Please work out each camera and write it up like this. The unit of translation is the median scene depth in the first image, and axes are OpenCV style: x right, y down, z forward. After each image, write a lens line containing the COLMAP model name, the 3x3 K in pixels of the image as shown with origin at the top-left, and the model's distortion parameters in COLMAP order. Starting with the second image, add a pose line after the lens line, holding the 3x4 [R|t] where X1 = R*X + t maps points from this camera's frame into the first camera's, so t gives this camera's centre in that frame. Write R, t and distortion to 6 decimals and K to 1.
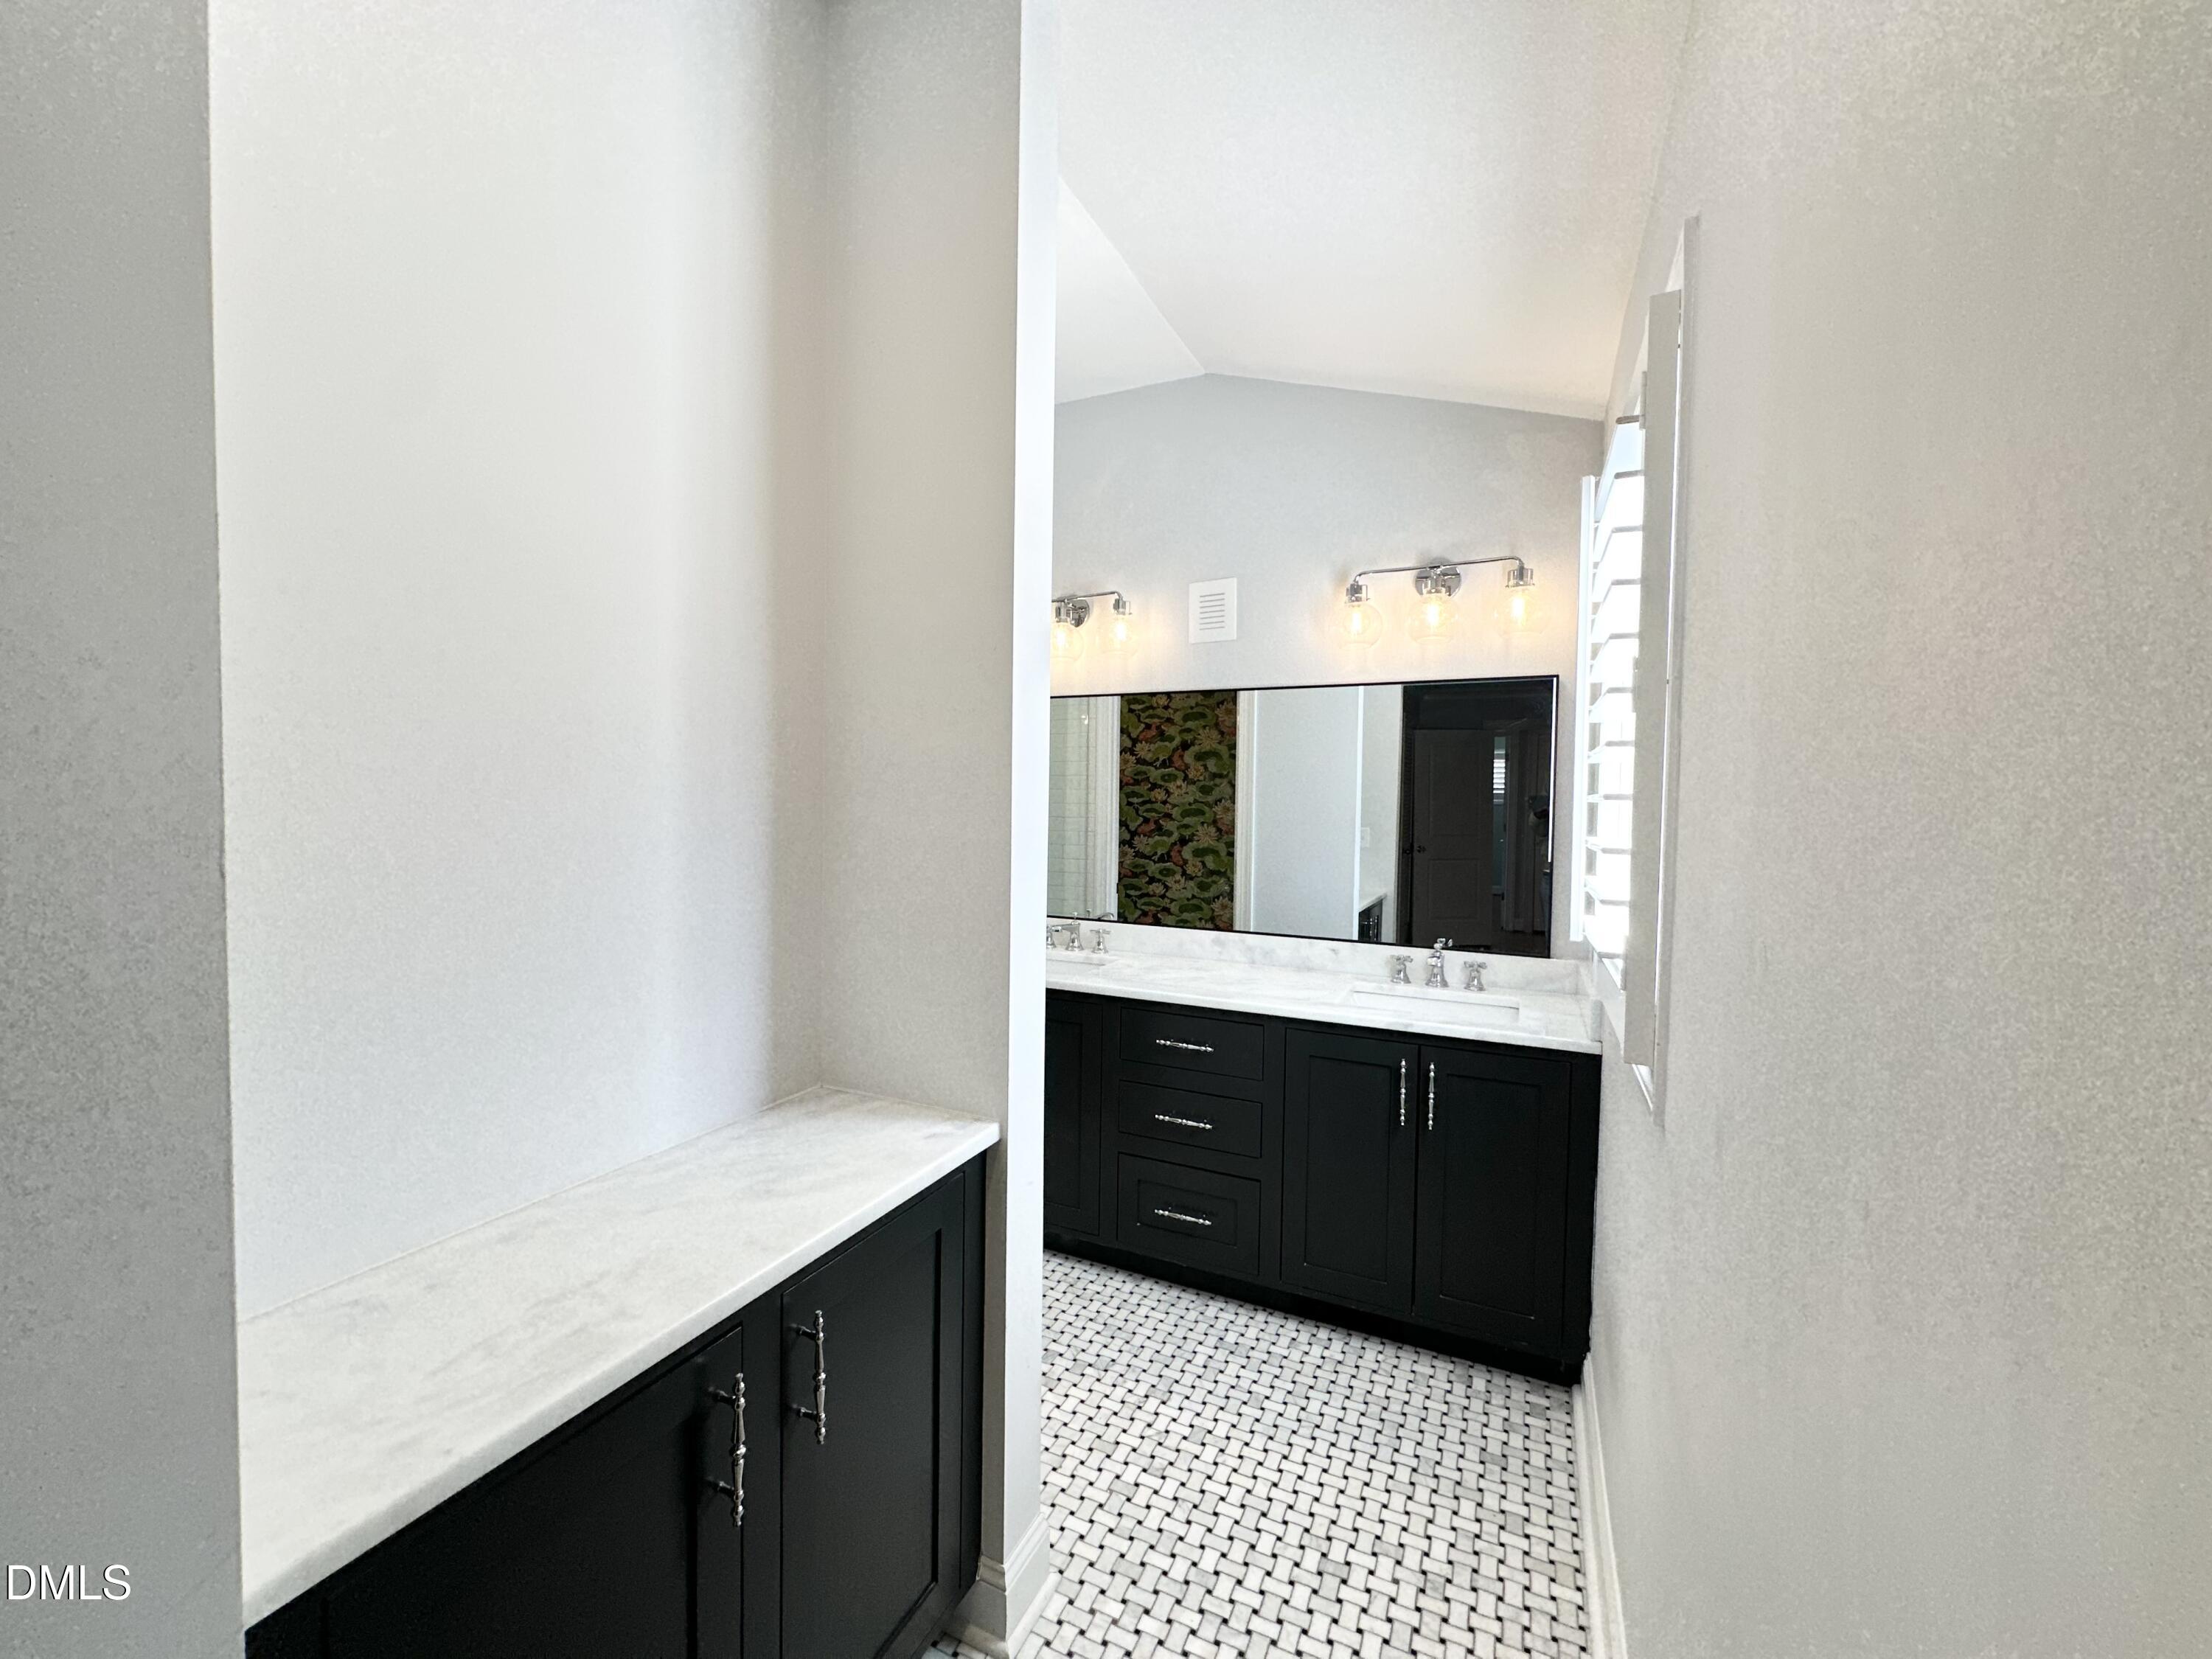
lens RADIAL K [[884.7, 0, 1104.1], [0, 884.7, 826.5], [0, 0, 1]] dist [-0.002117, 0.000606]
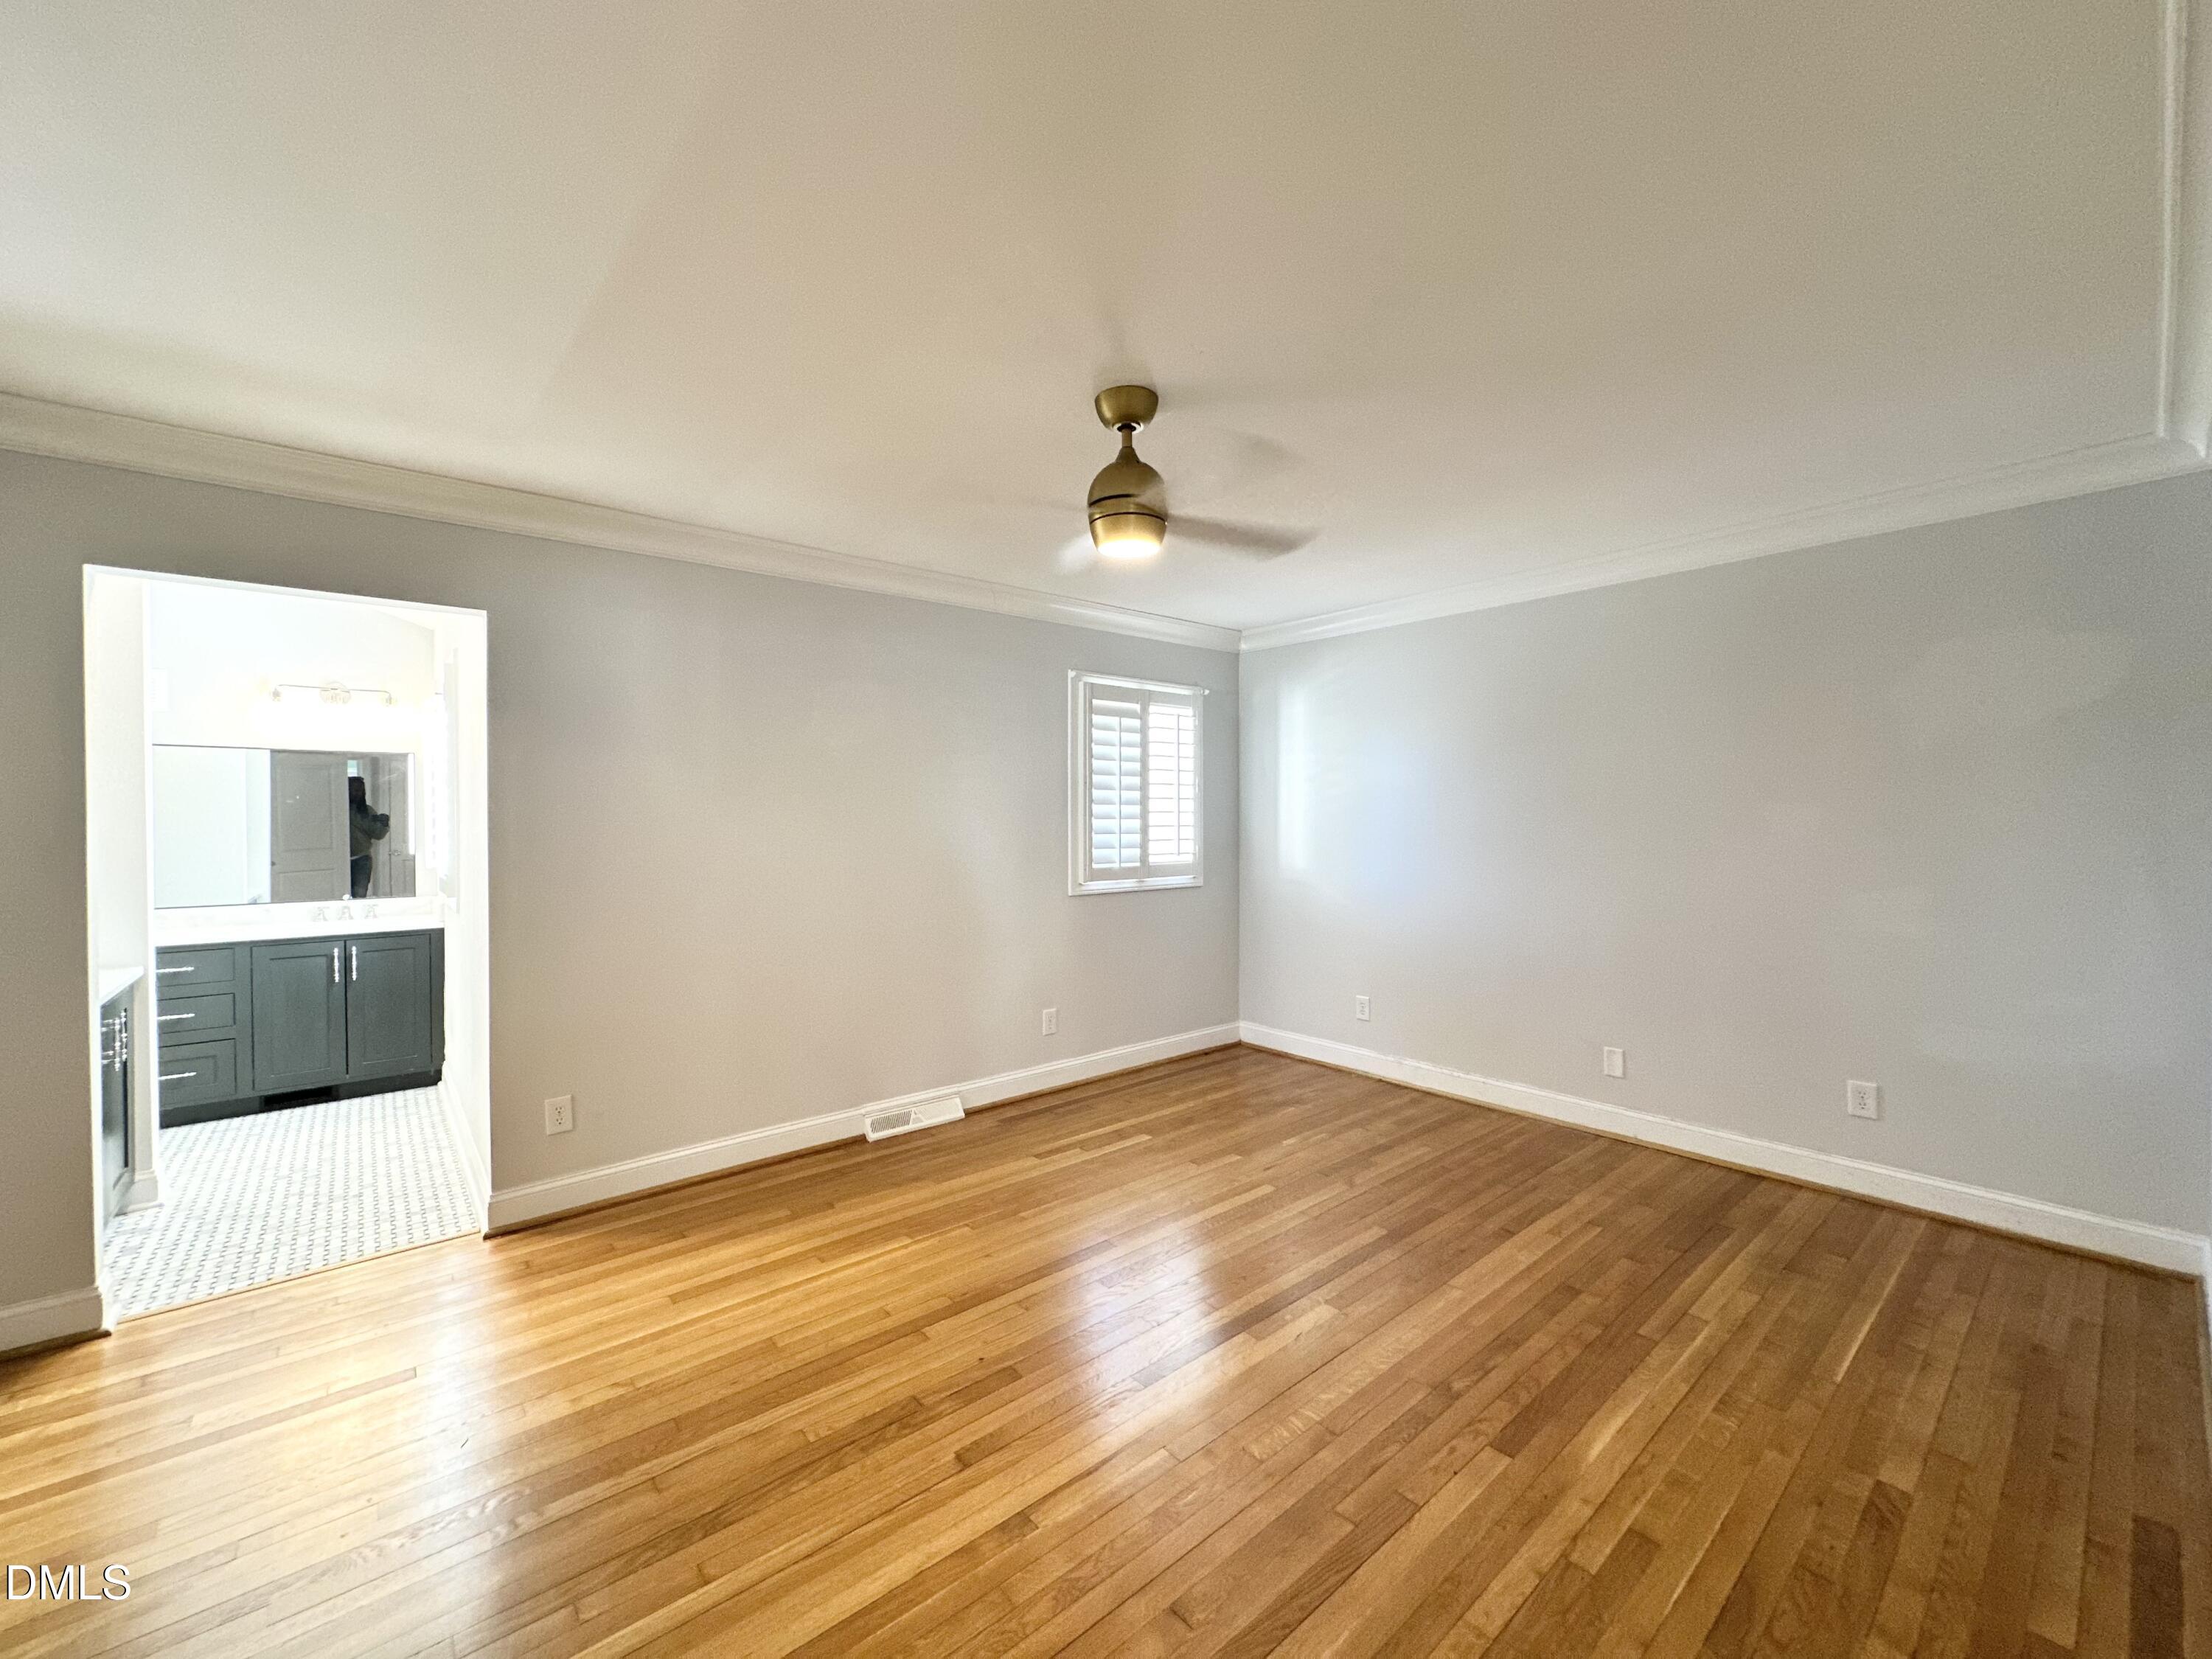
lens RADIAL K [[884.7, 0, 1104.1], [0, 884.7, 826.5], [0, 0, 1]] dist [-0.002117, 0.000606]
pose [[0.403970, -0.022580, 0.914494, -0.757726], [0.037406, 0.999267, 0.008150, 0.037585], [-0.914007, 0.030915, 0.404518, -1.356149]]
